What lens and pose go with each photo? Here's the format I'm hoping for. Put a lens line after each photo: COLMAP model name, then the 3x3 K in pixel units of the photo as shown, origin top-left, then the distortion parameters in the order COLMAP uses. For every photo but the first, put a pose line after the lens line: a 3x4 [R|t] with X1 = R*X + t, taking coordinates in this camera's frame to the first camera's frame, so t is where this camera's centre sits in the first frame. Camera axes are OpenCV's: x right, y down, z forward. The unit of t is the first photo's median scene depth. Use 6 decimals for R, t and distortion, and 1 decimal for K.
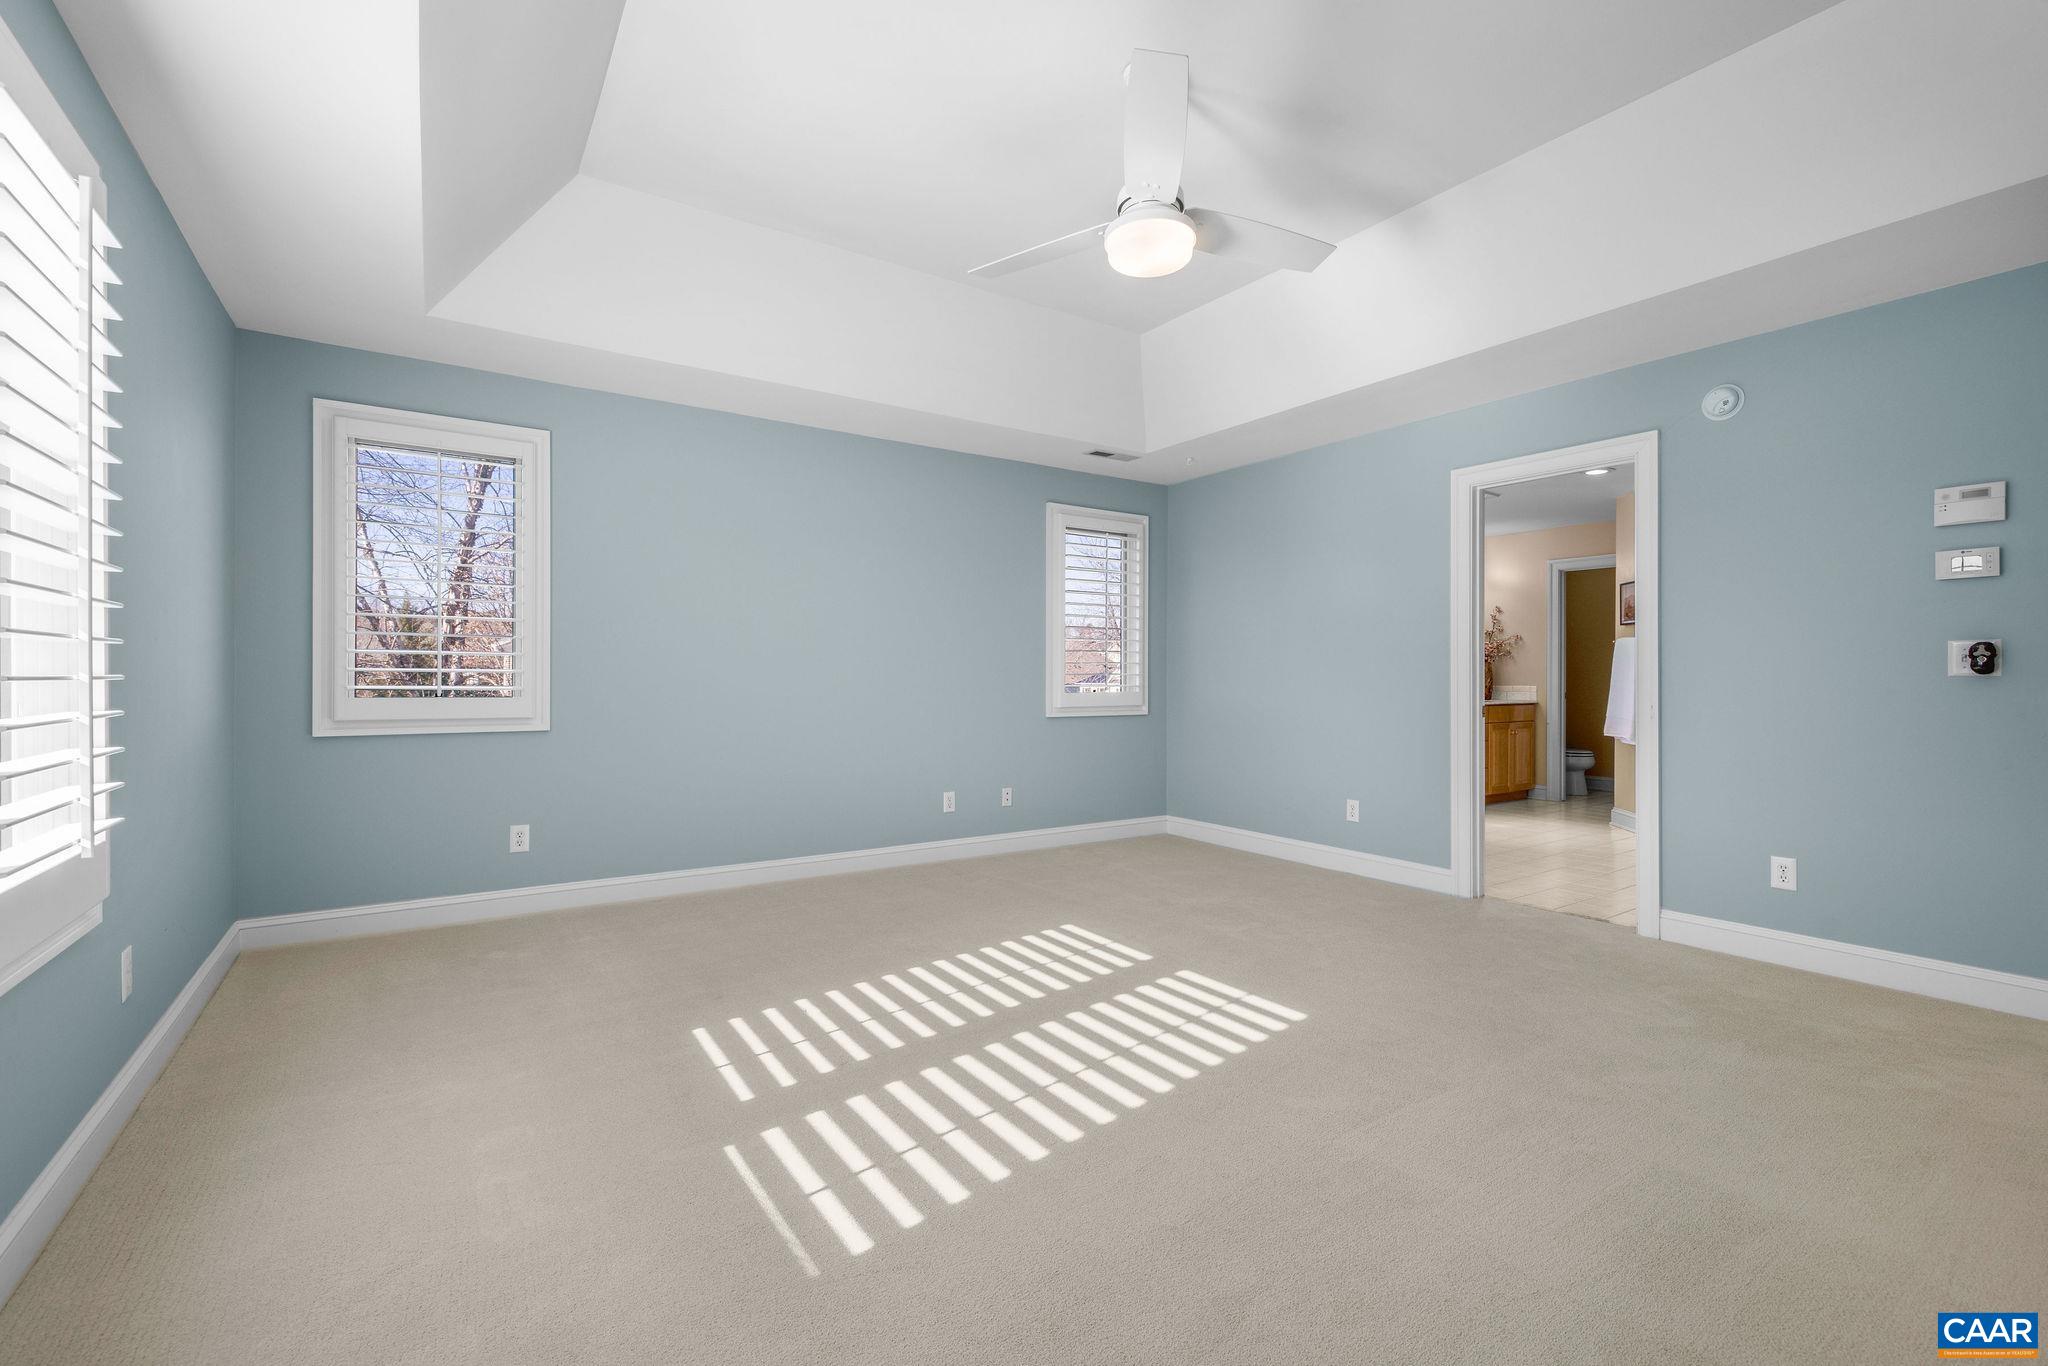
lens RADIAL K [[878.7, 0, 1017.6], [0, 878.7, 680.1], [0, 0, 1]] dist [-0.003571, -0.000060]
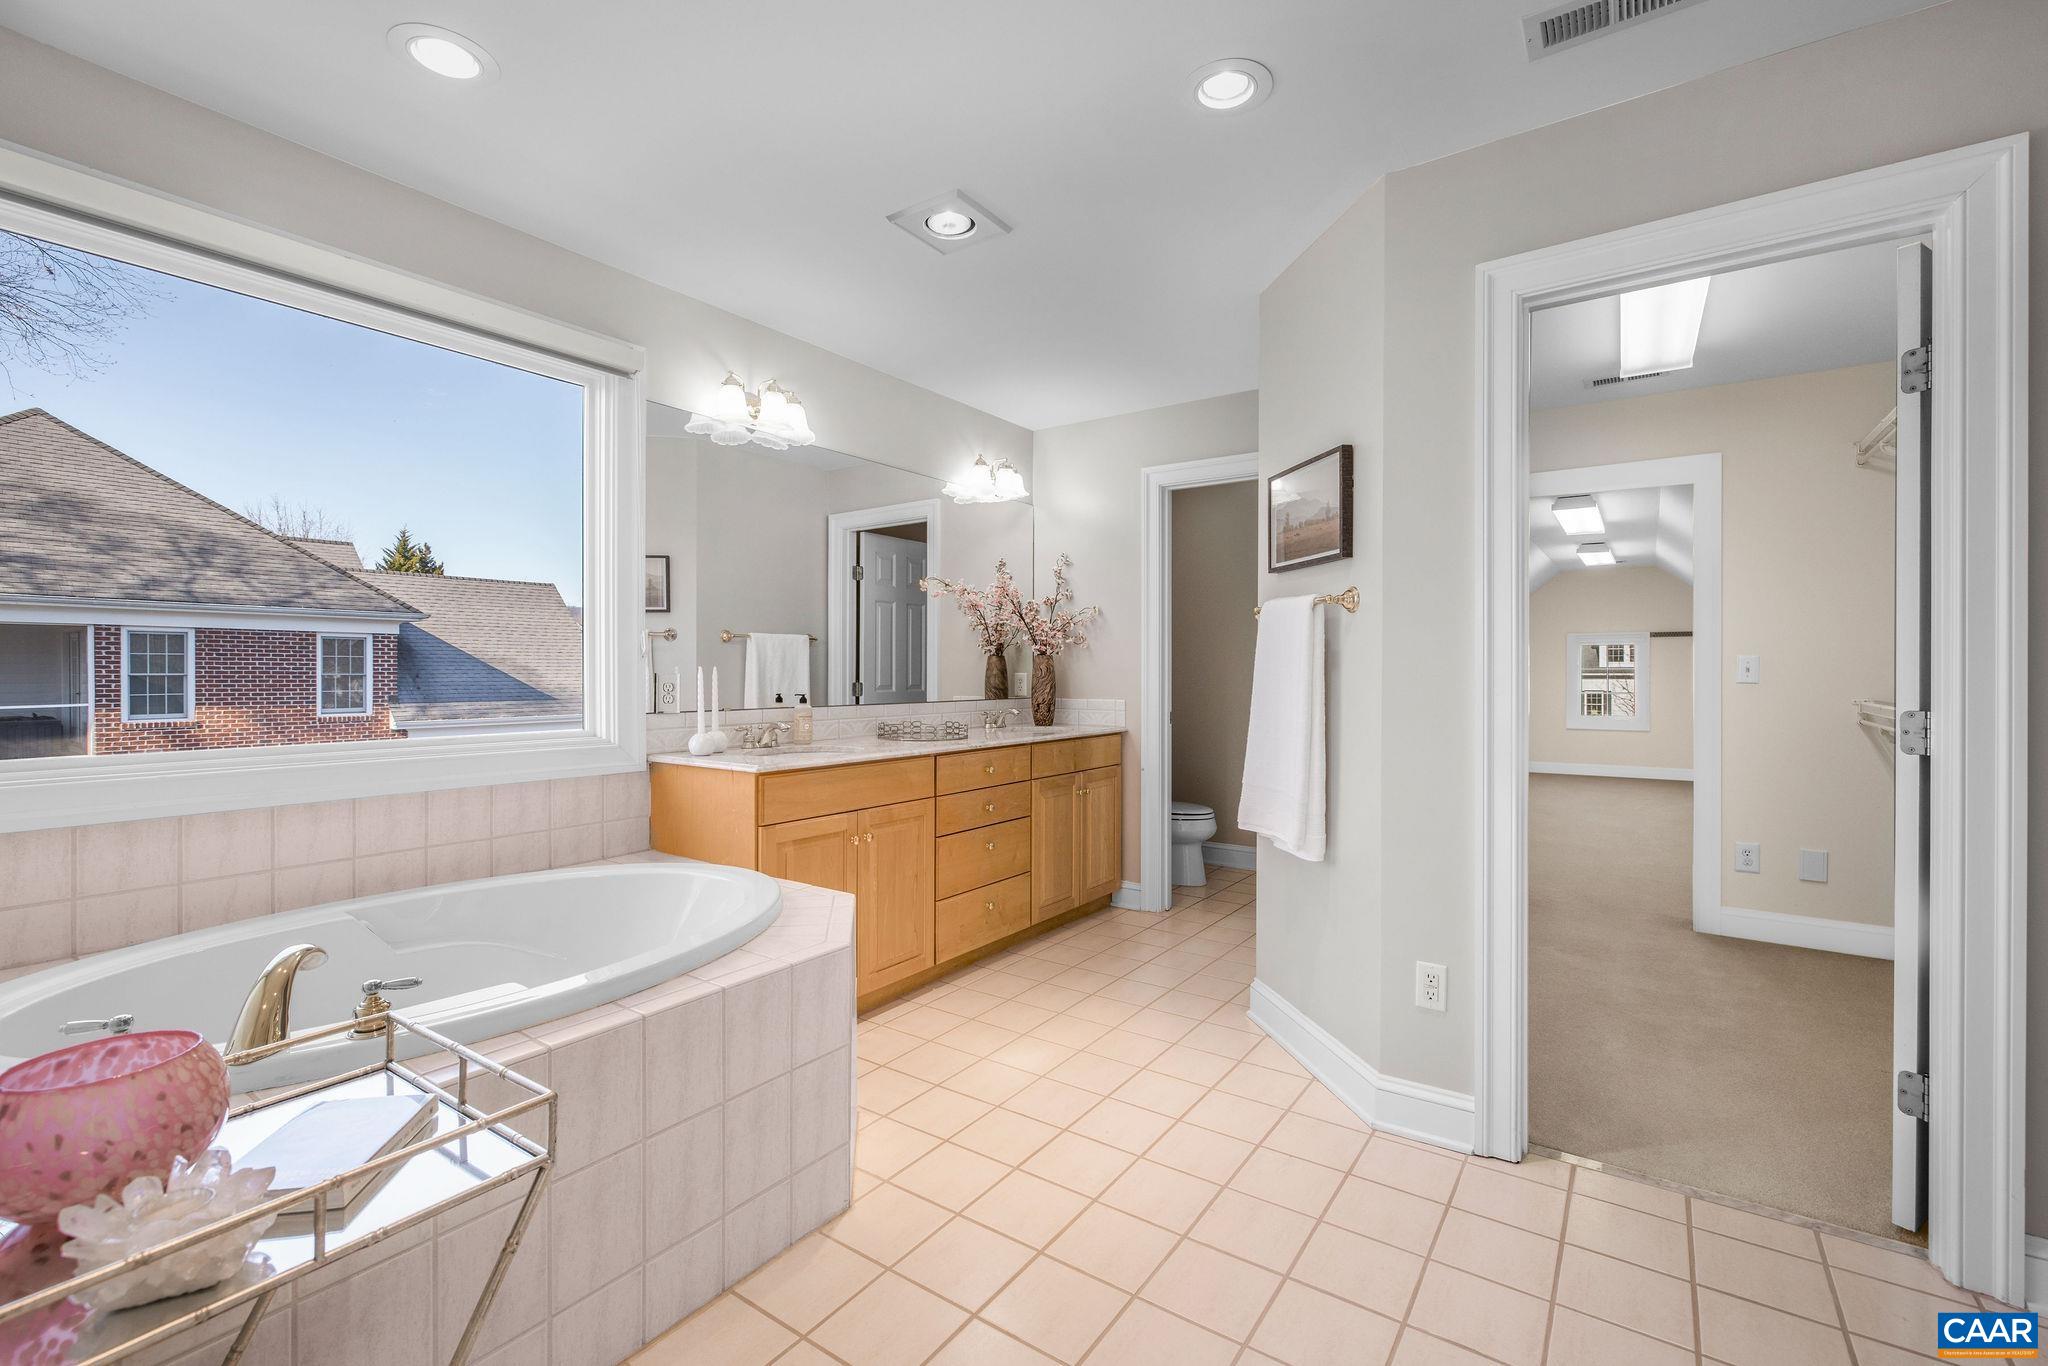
lens RADIAL K [[878.7, 0, 1033.9], [0, 878.7, 675.9], [0, 0, 1]] dist [-0.003571, -0.000060]
pose [[0.928300, -0.004342, 0.371807, 0.336336], [0.002452, 0.999982, 0.005556, -0.011466], [-0.371824, -0.004246, 0.928293, 0.515213]]
